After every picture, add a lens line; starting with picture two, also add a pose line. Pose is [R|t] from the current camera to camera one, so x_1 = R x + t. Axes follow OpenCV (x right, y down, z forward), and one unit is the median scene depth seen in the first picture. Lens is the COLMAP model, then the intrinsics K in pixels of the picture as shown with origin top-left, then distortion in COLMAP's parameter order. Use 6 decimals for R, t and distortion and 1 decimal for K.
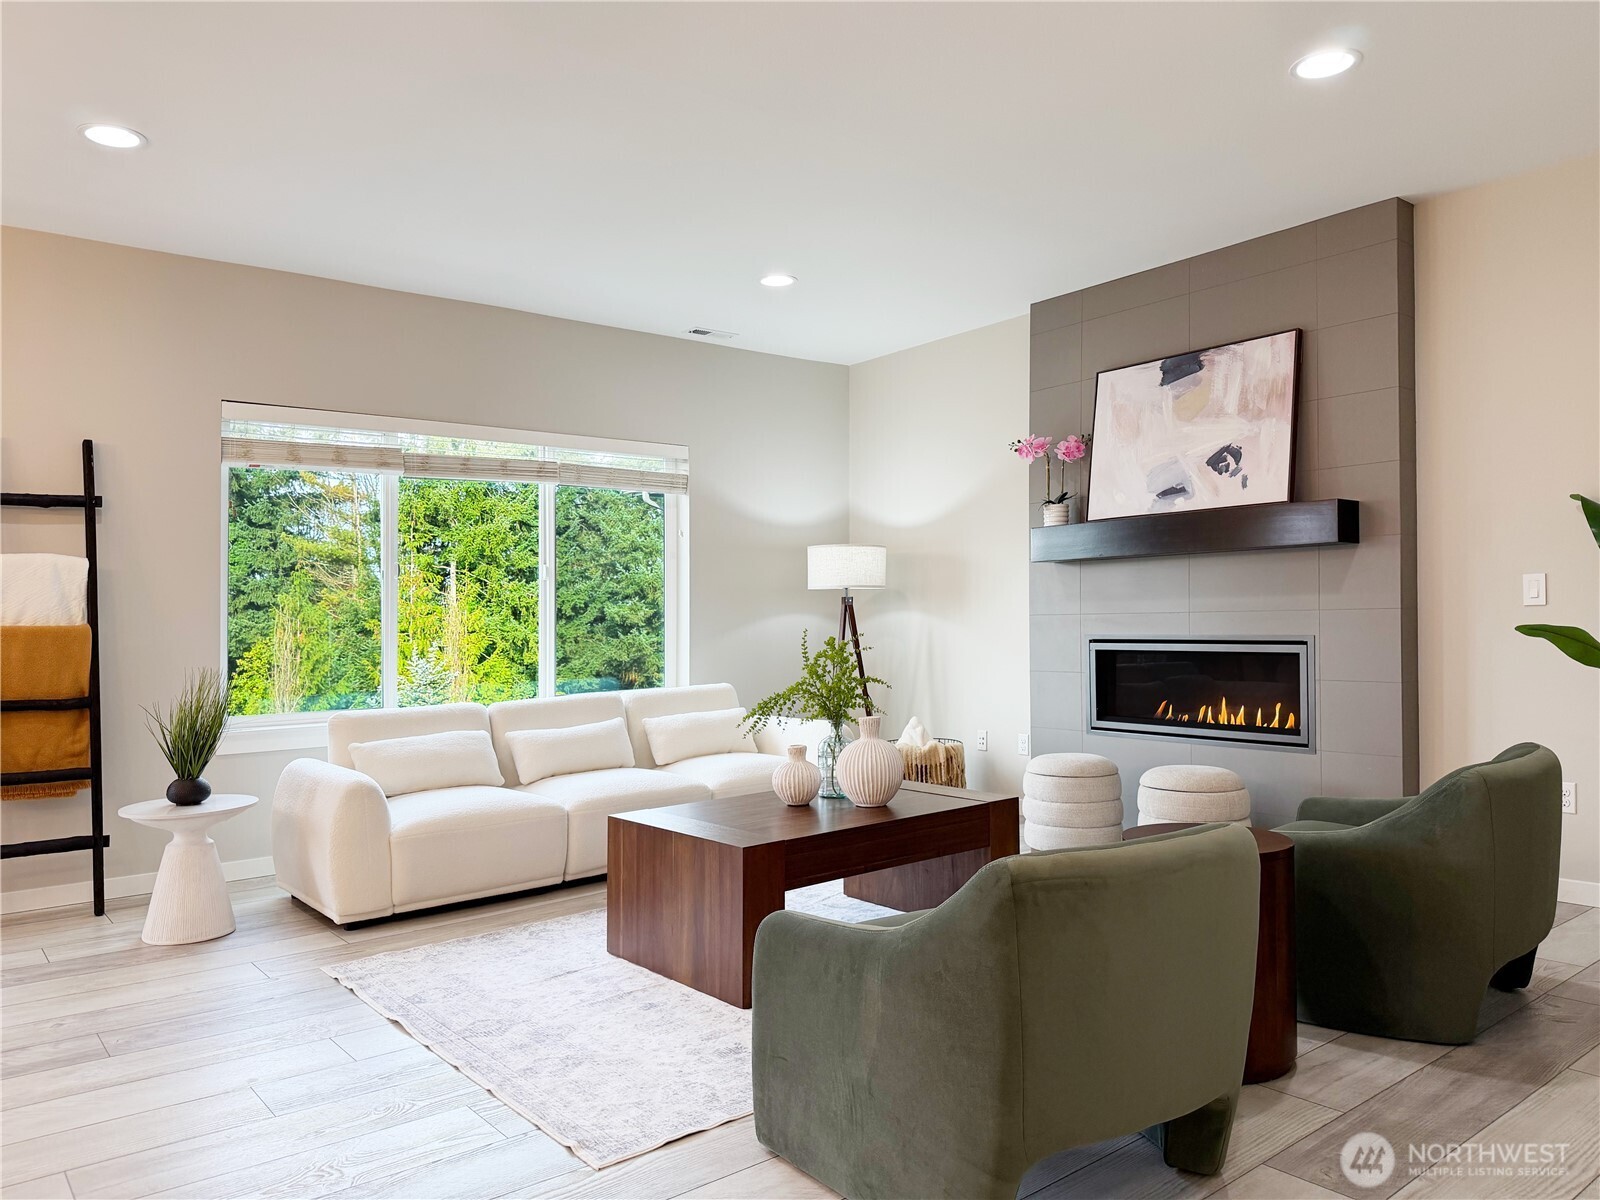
lens RADIAL K [[1132.2, 0, 794.3], [0, 1132.2, 595.4], [0, 0, 1]] dist [0.113925, -0.156193]
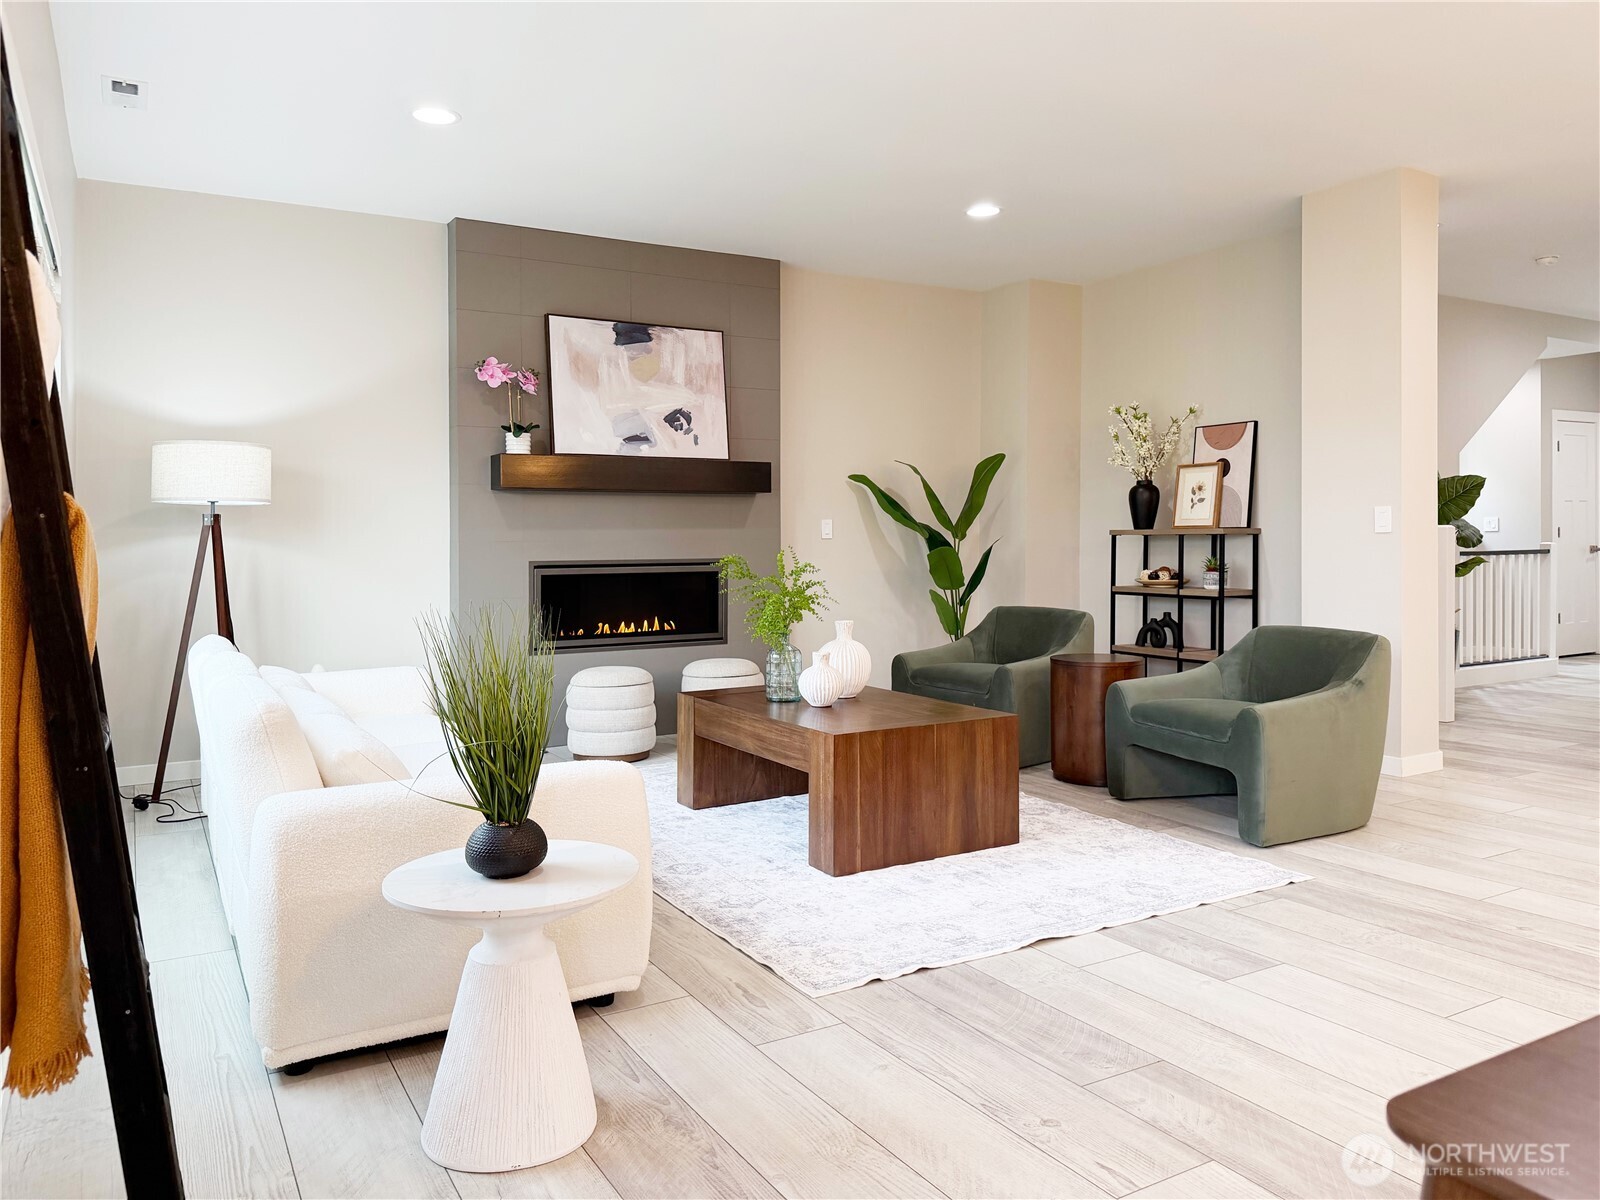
lens RADIAL K [[1132.2, 0, 794.3], [0, 1132.2, 595.4], [0, 0, 1]] dist [0.113925, -0.156193]
pose [[0.152627, -0.028774, 0.987865, -0.837373], [-0.011109, 0.999463, 0.030828, 0.034576], [-0.988221, -0.015679, 0.152225, 0.673119]]
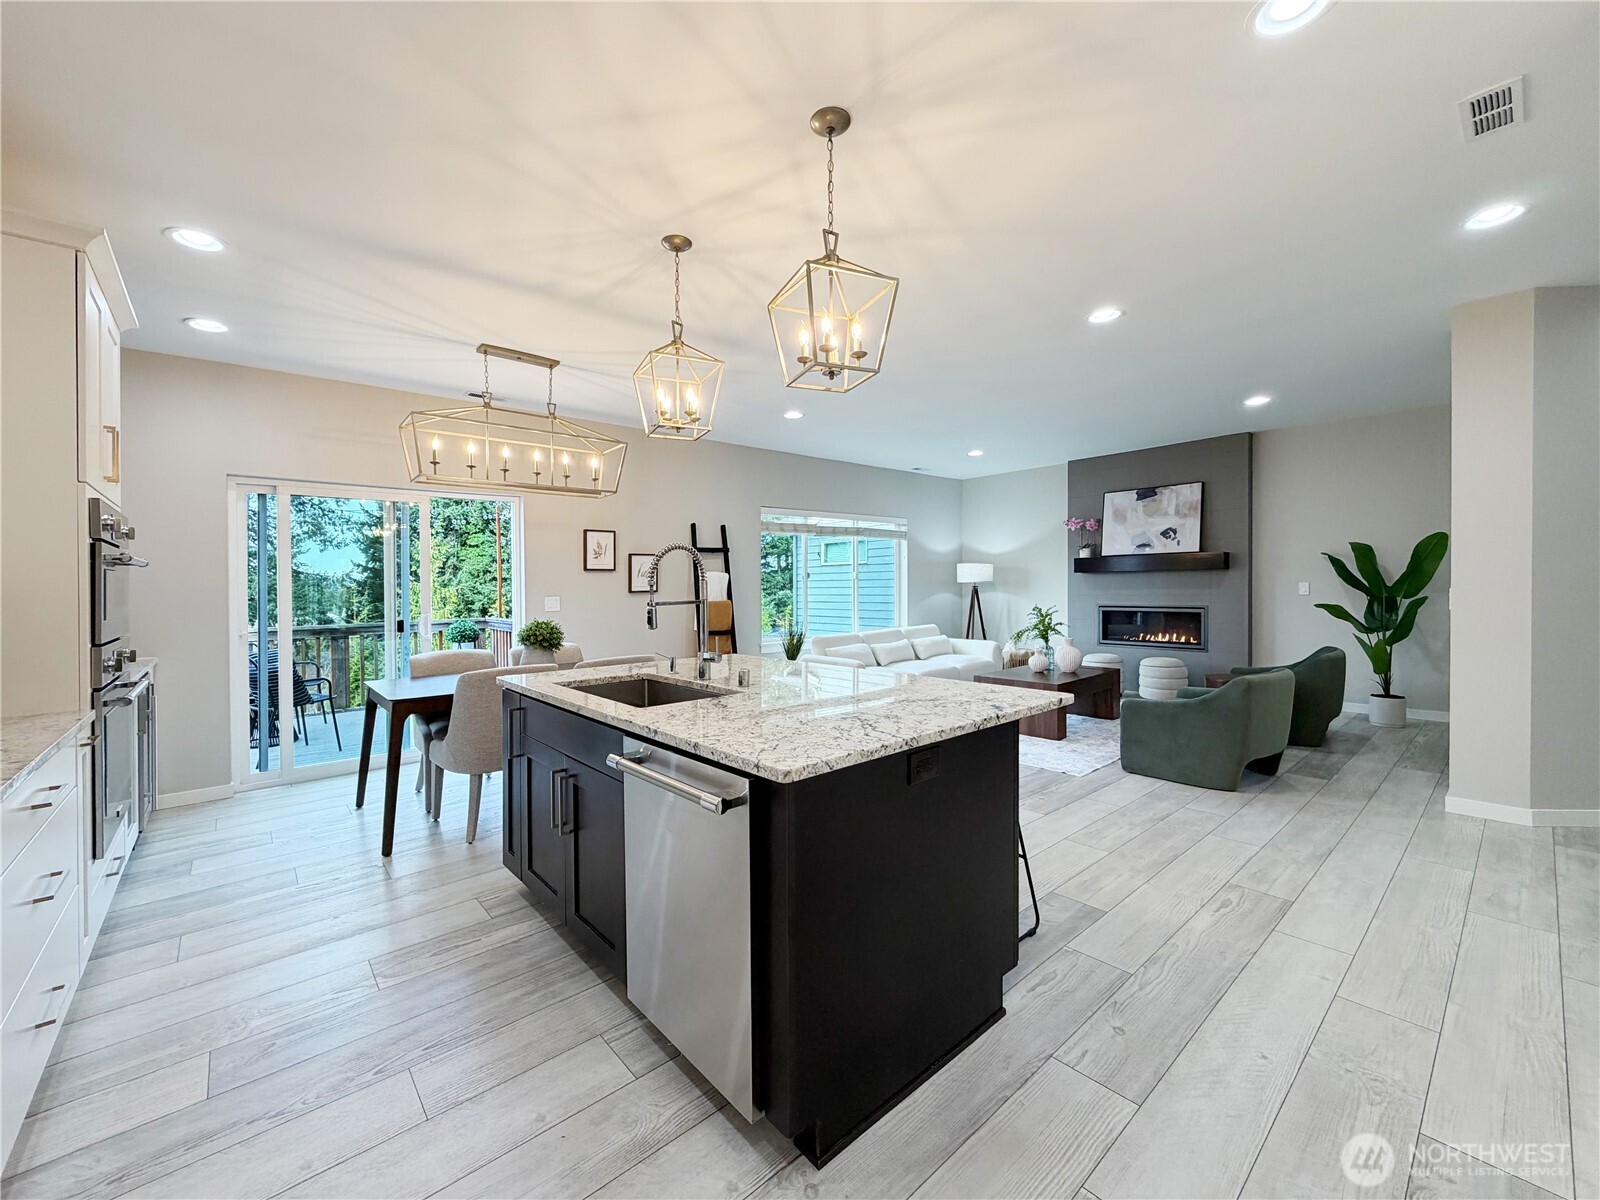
lens RADIAL K [[646.5, 0, 794.8], [0, 646.5, 586.3], [0, 0, 1]] dist [0.000602, 0.000036]
pose [[0.999311, 0.004808, 0.036814, -0.463943], [-0.005541, 0.999788, 0.019845, -0.028491], [-0.036711, -0.020035, 0.999125, -0.341637]]
